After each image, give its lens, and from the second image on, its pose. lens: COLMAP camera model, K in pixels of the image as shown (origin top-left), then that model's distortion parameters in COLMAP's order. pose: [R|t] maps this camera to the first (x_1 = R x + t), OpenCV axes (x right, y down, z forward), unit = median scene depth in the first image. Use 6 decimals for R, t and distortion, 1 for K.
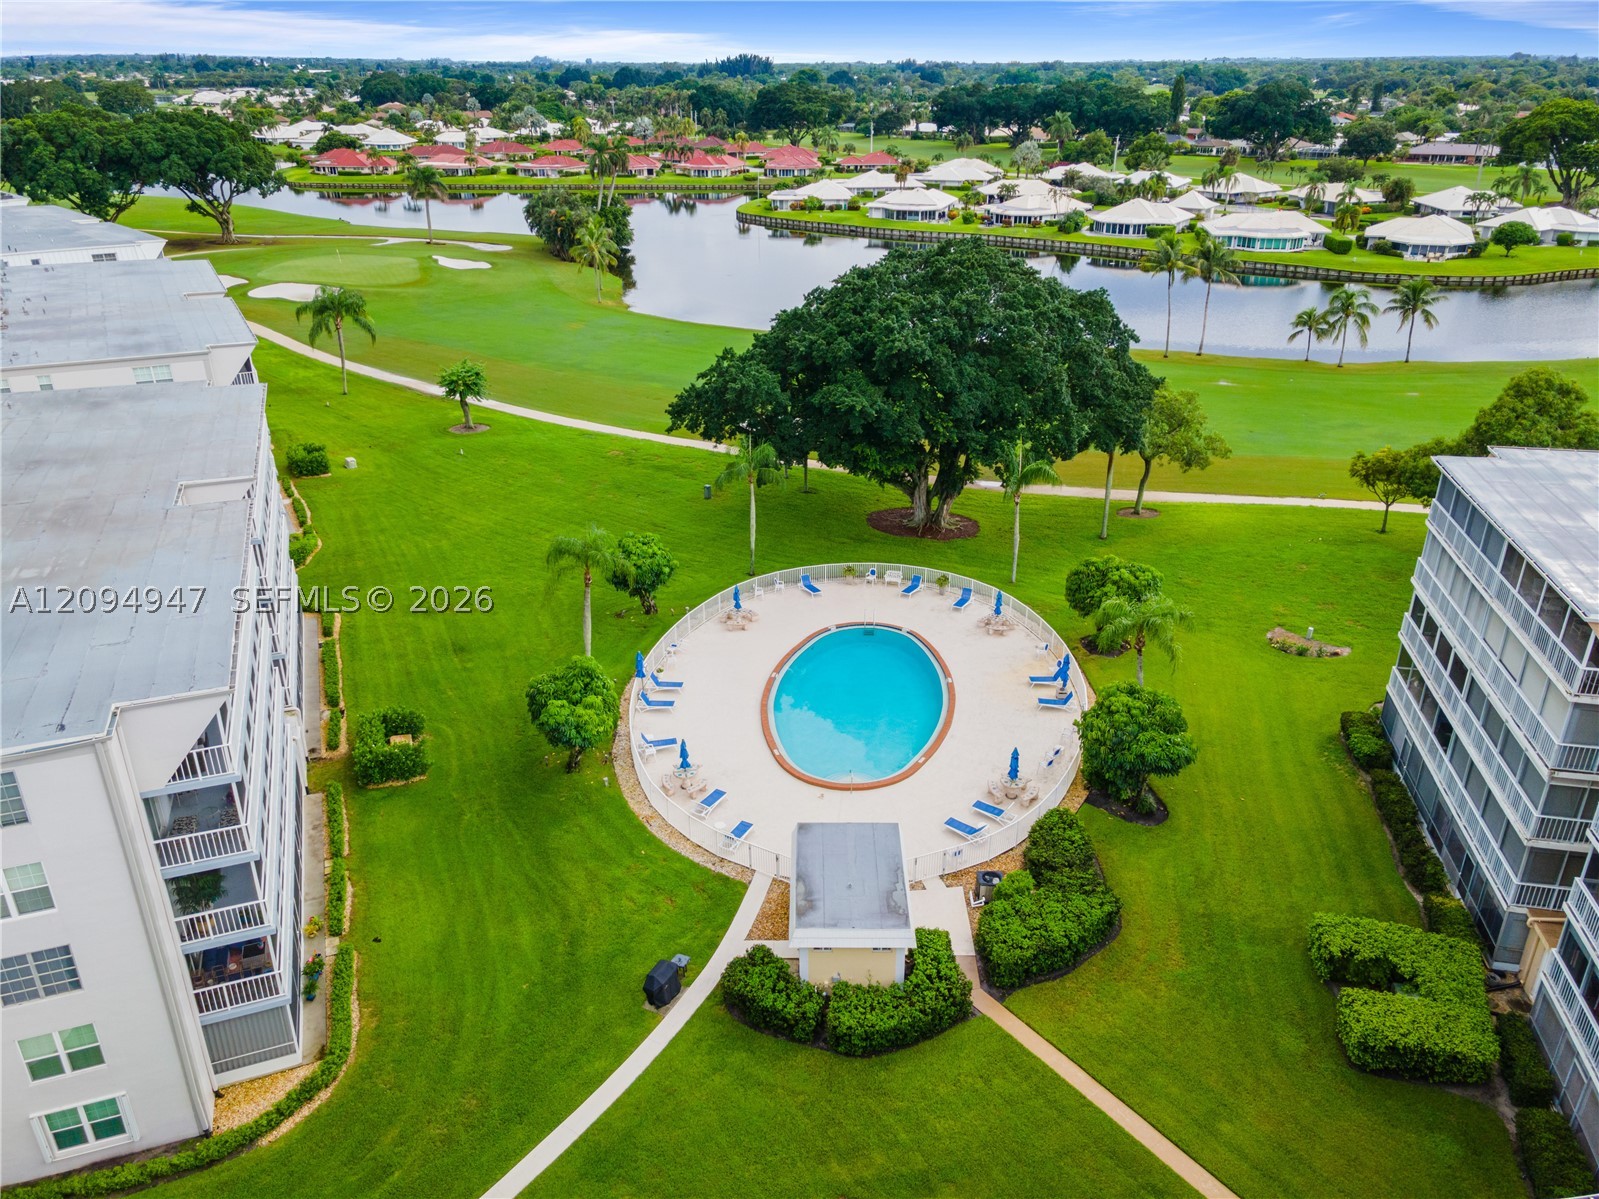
lens RADIAL K [[1171.5, 0, 799.5], [0, 1171.5, 599.5], [0, 0, 1]] dist [0.042371, 0.006937]
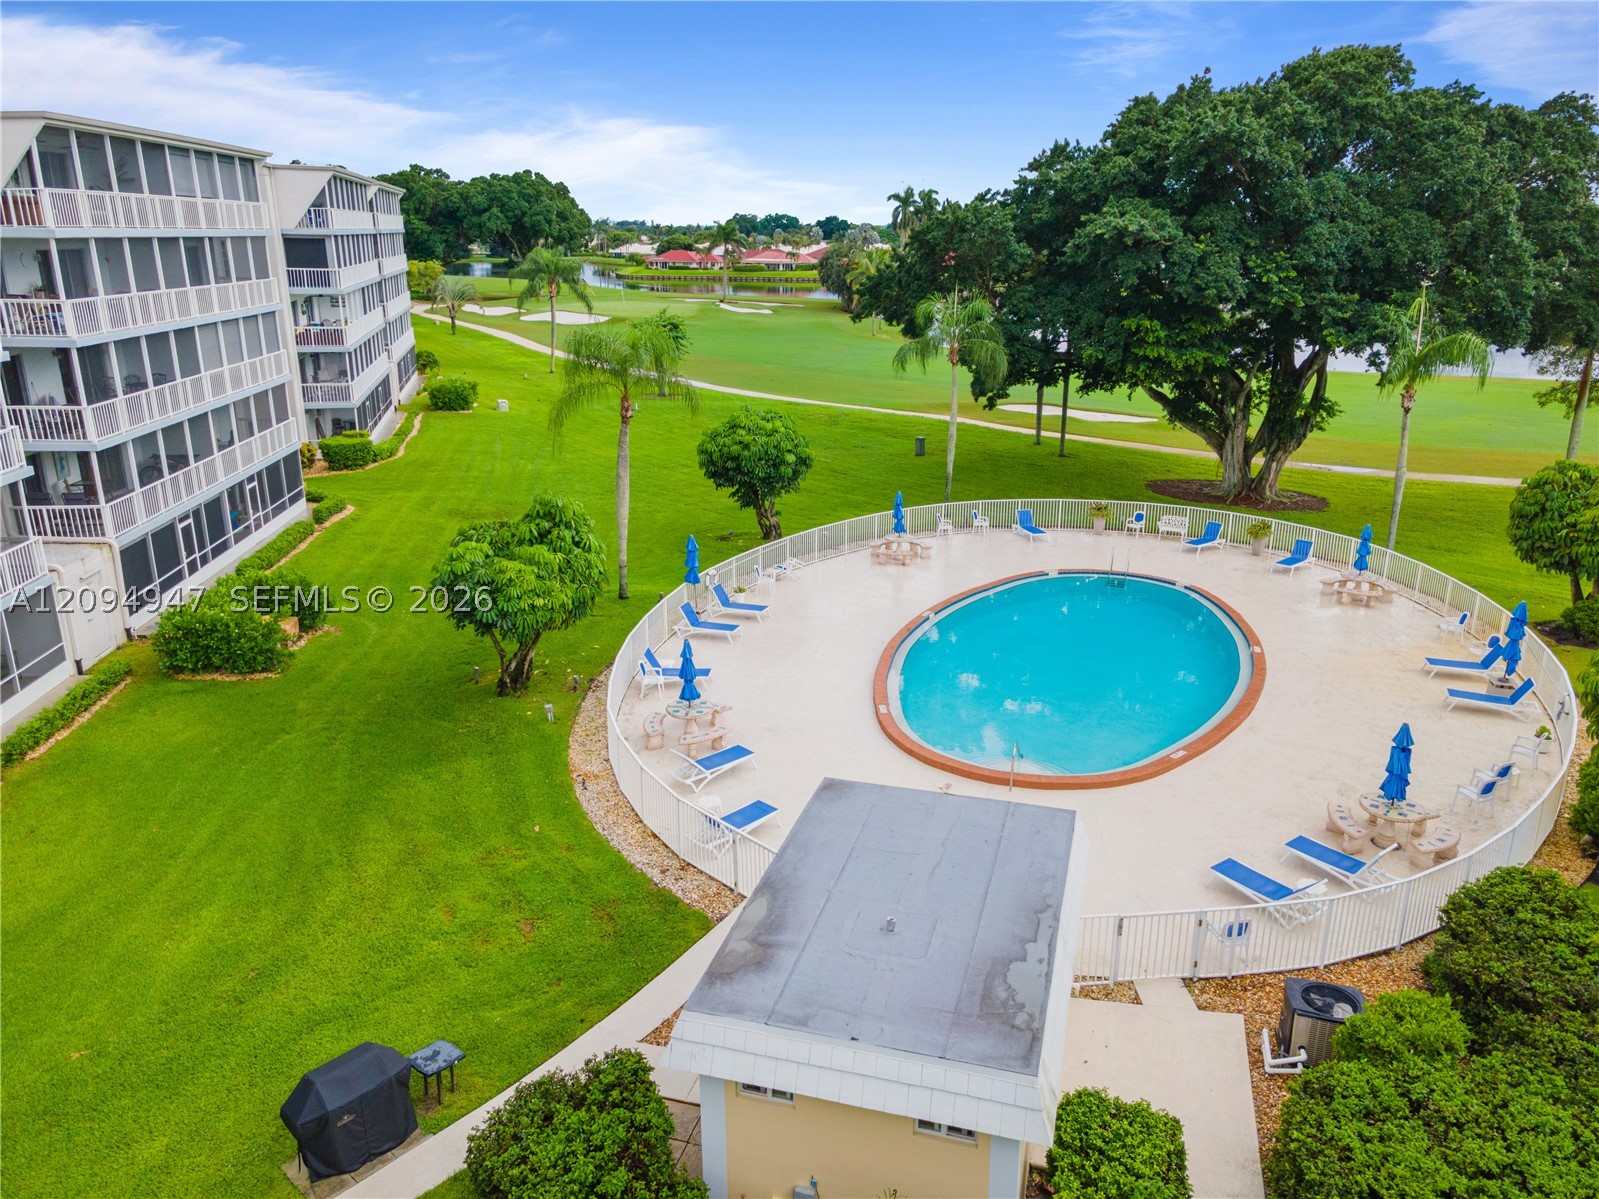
lens RADIAL K [[1186.3, 0, 794.2], [0, 1186.3, 588.6], [0, 0, 1]] dist [0.040812, 0.009287]
pose [[0.961087, 0.082203, -0.263731, 0.062418], [-0.115971, 0.986559, -0.115116, 0.117436], [0.250723, 0.141221, 0.957703, 0.397420]]
